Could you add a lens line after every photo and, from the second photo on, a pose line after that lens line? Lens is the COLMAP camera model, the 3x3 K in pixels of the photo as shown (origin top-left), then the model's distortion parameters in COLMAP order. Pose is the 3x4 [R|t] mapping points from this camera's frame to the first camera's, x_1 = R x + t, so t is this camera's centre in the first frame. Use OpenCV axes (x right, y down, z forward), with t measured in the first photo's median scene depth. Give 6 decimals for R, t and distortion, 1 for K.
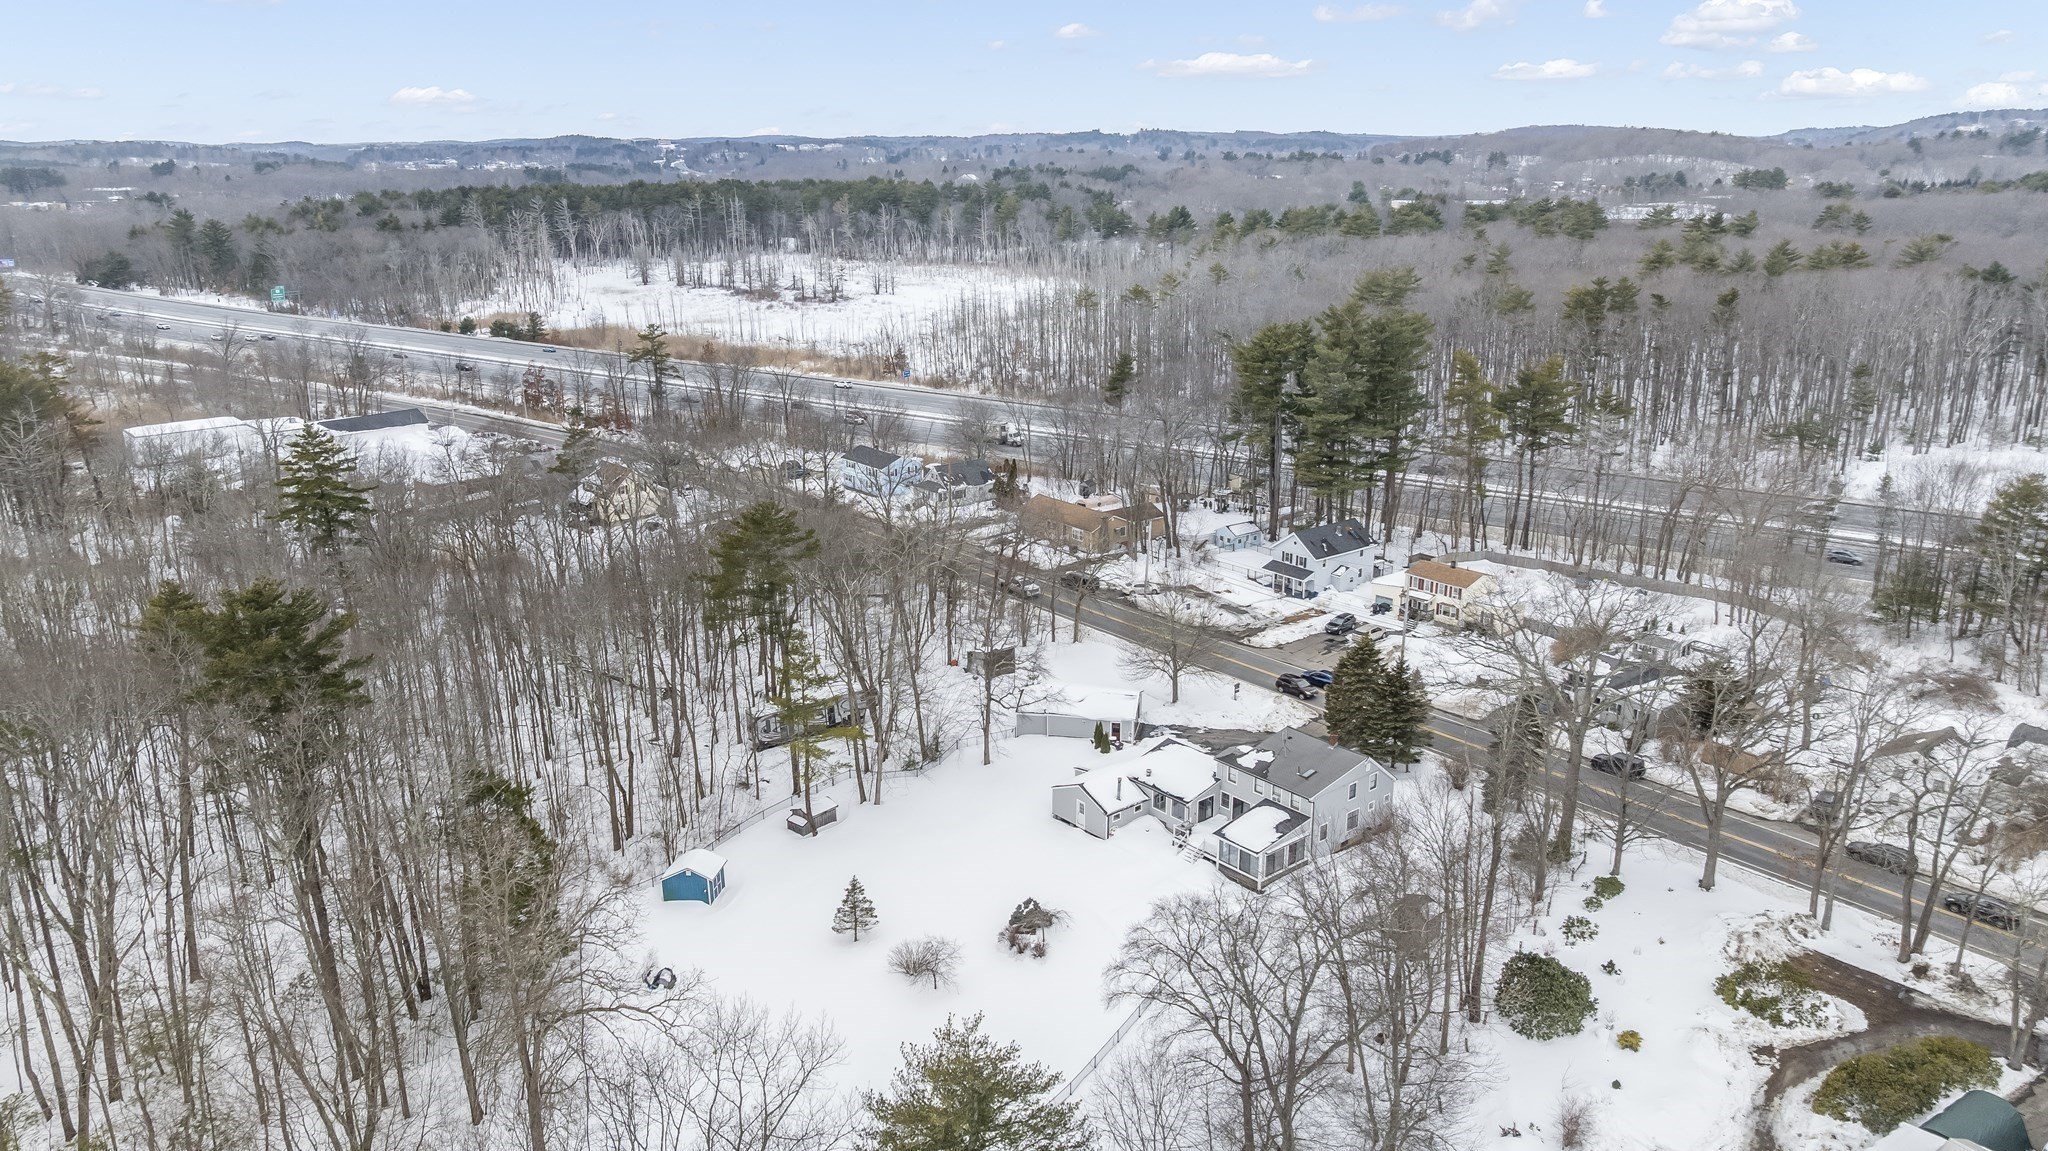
lens RADIAL K [[1447.0, 0, 1027.6], [0, 1447.0, 577.2], [0, 0, 1]] dist [-0.030281, 0.023641]
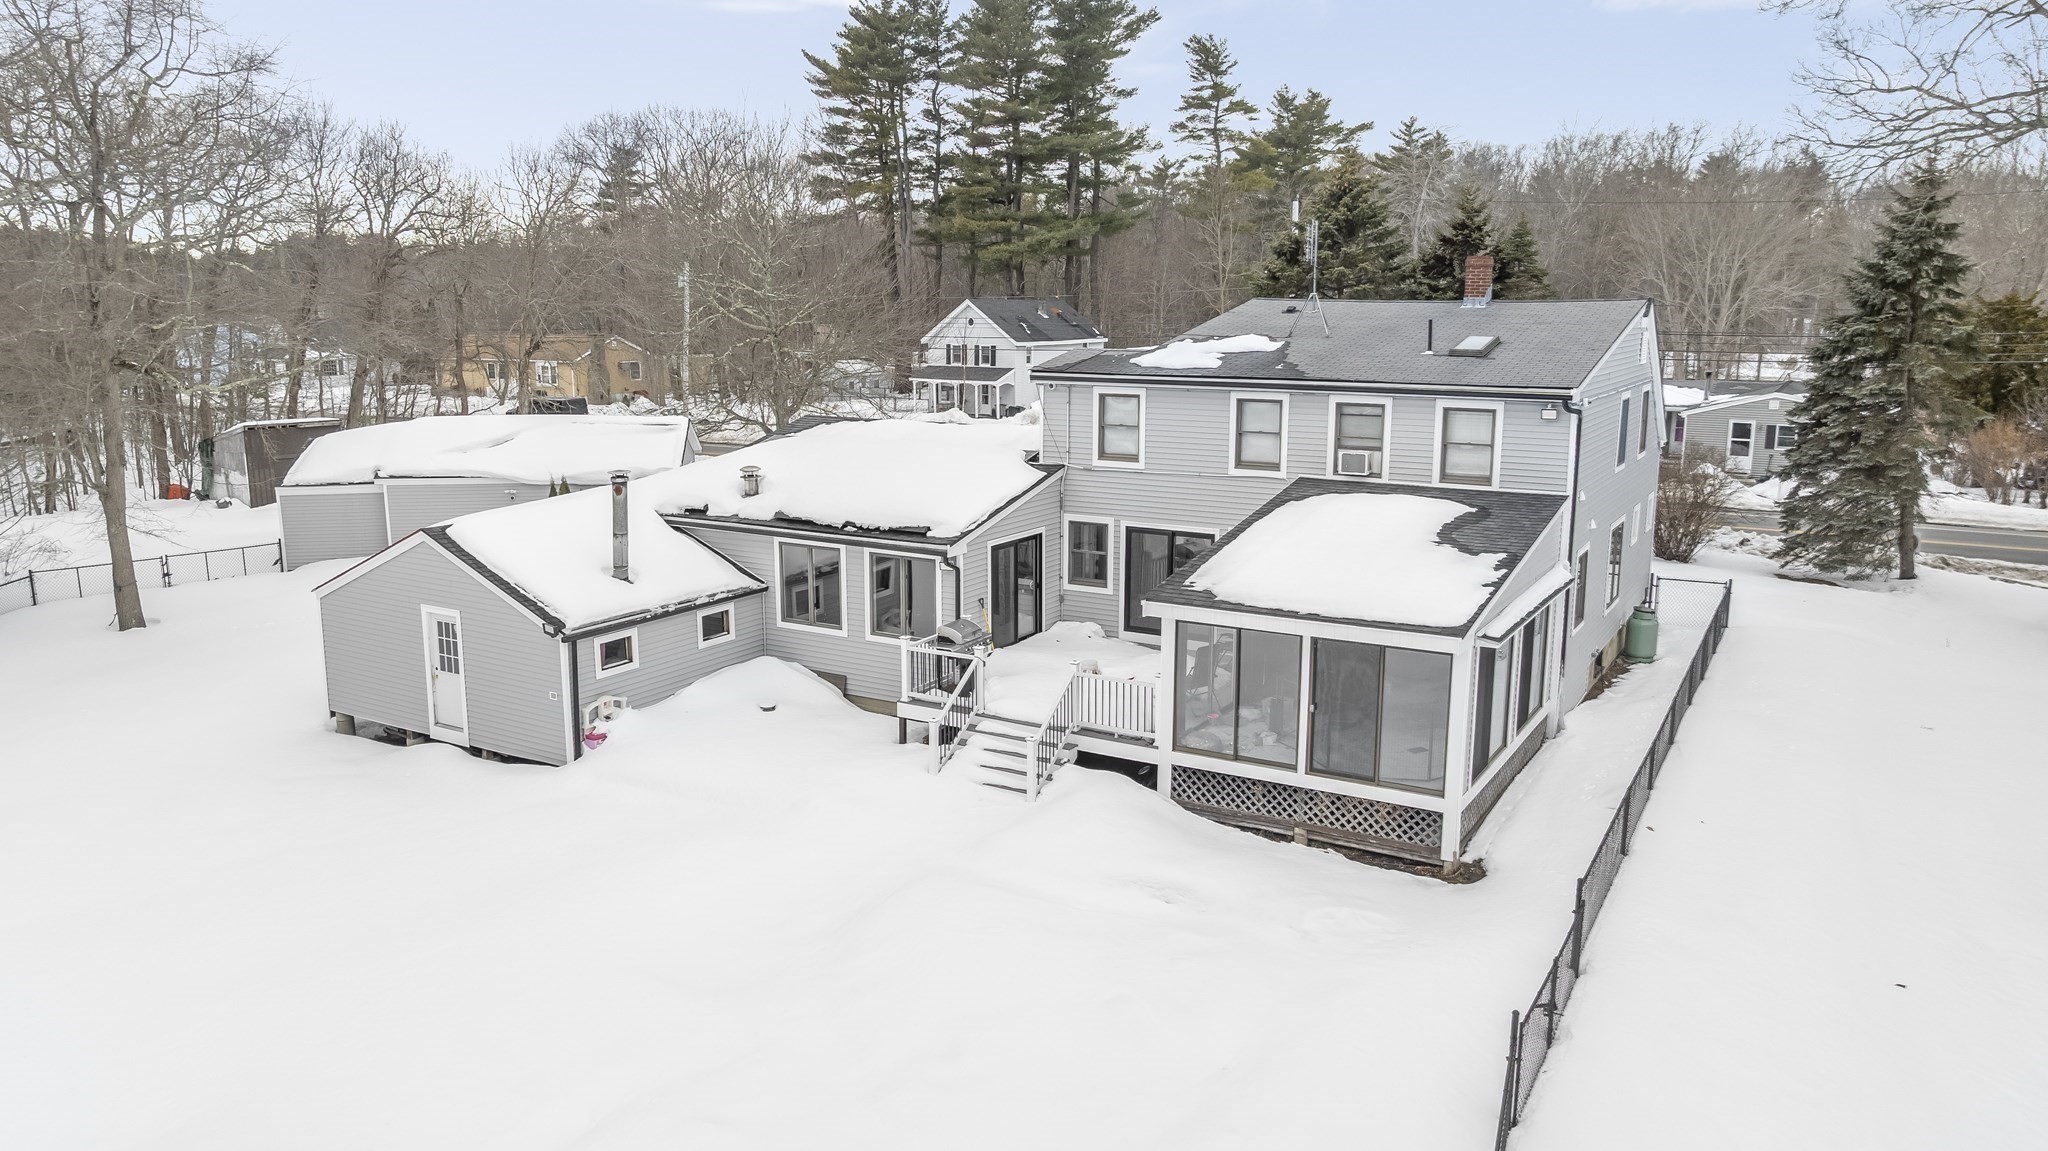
lens RADIAL K [[1447.0, 0, 1022.5], [0, 1447.0, 579.4], [0, 0, 1]] dist [-0.030281, 0.023641]
pose [[0.948733, -0.060576, 0.310219, 0.038388], [0.091364, 0.992125, -0.085683, 0.128596], [-0.302586, 0.109633, 0.946796, 0.563939]]
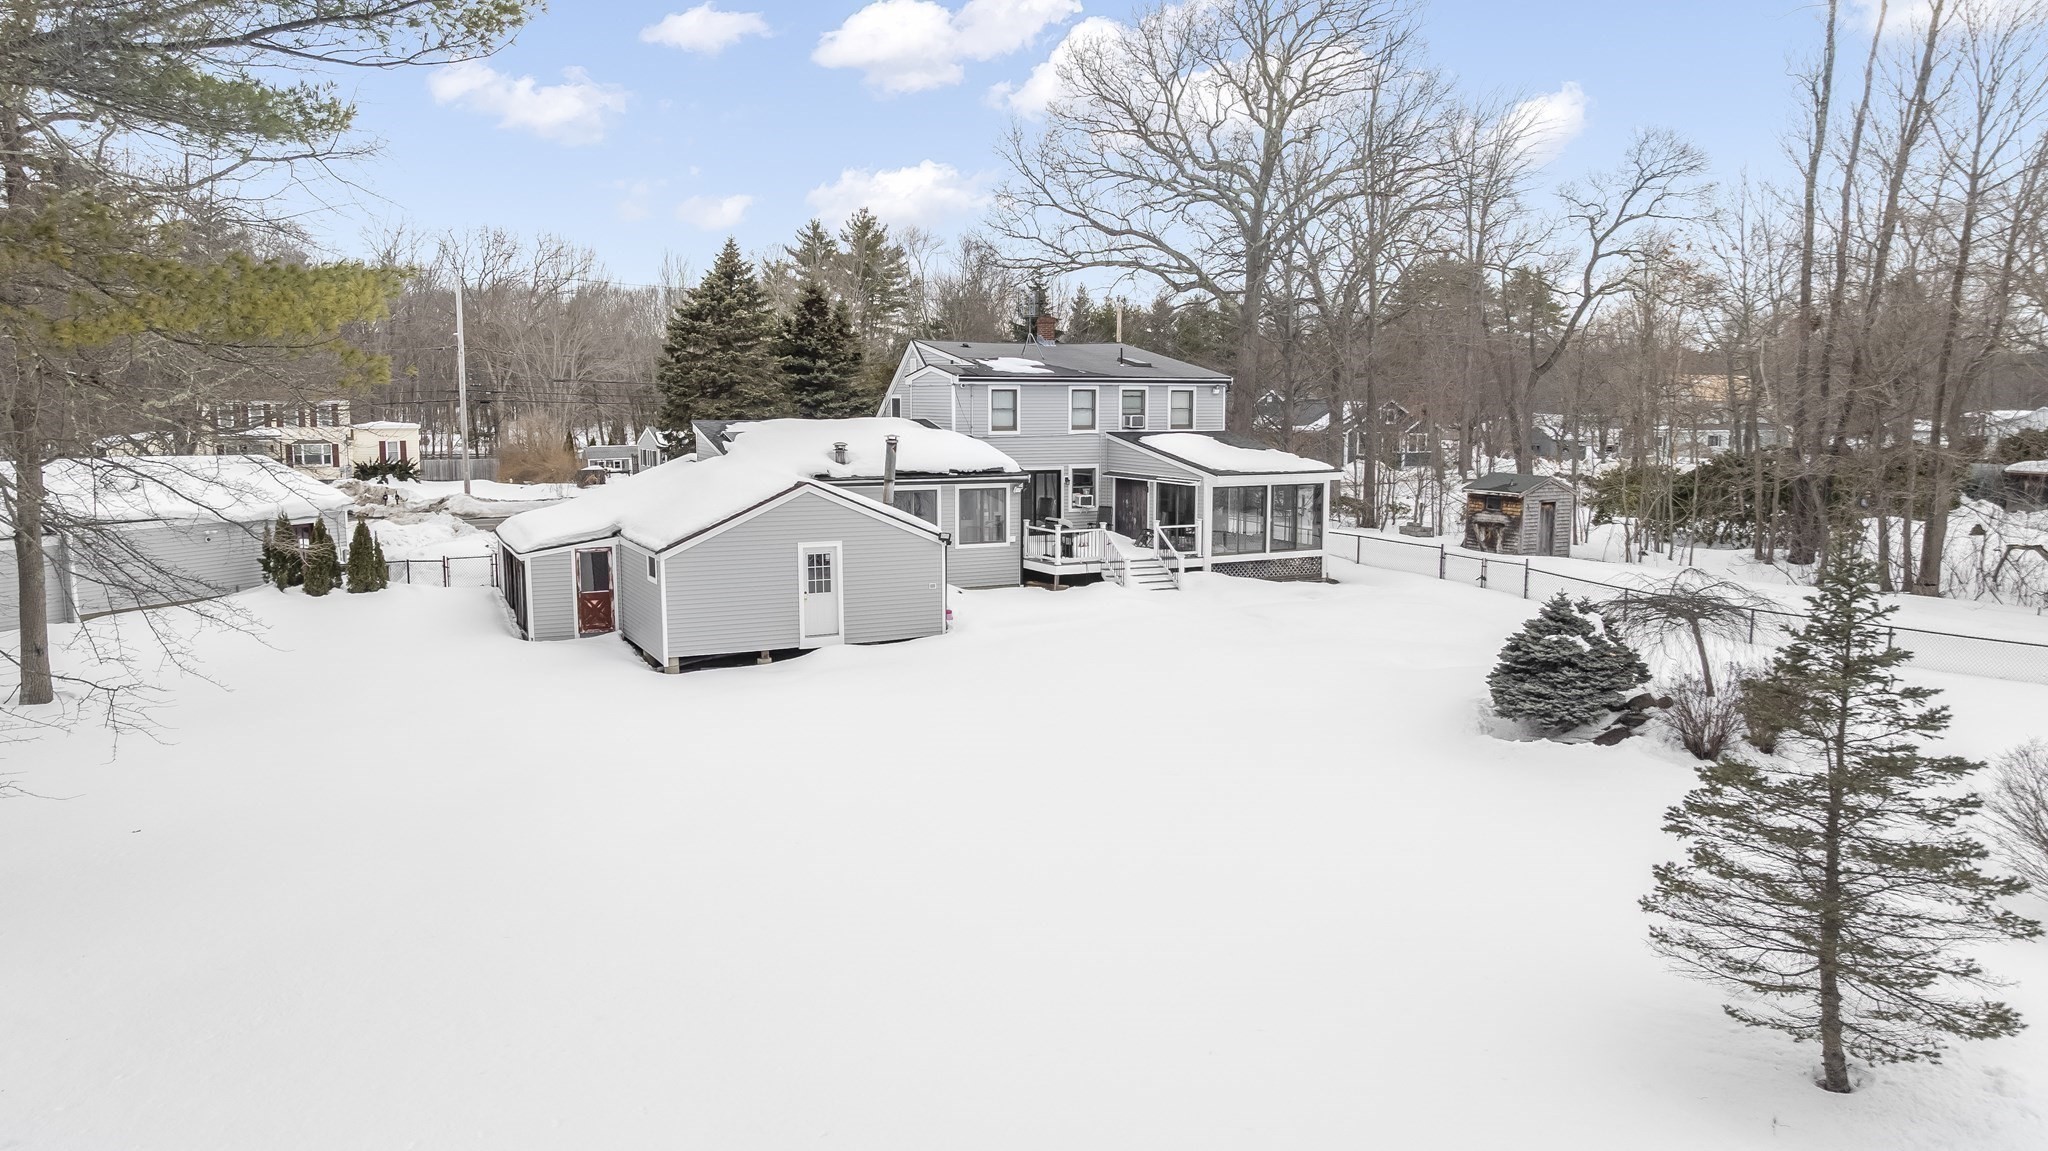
lens RADIAL K [[1447.0, 0, 1029.2], [0, 1447.0, 575.1], [0, 0, 1]] dist [-0.030281, 0.023641]
pose [[0.223224, -0.115858, 0.967857, -0.161084], [0.284343, 0.957468, 0.049035, 0.115712], [-0.932373, 0.264258, 0.246673, 0.652814]]
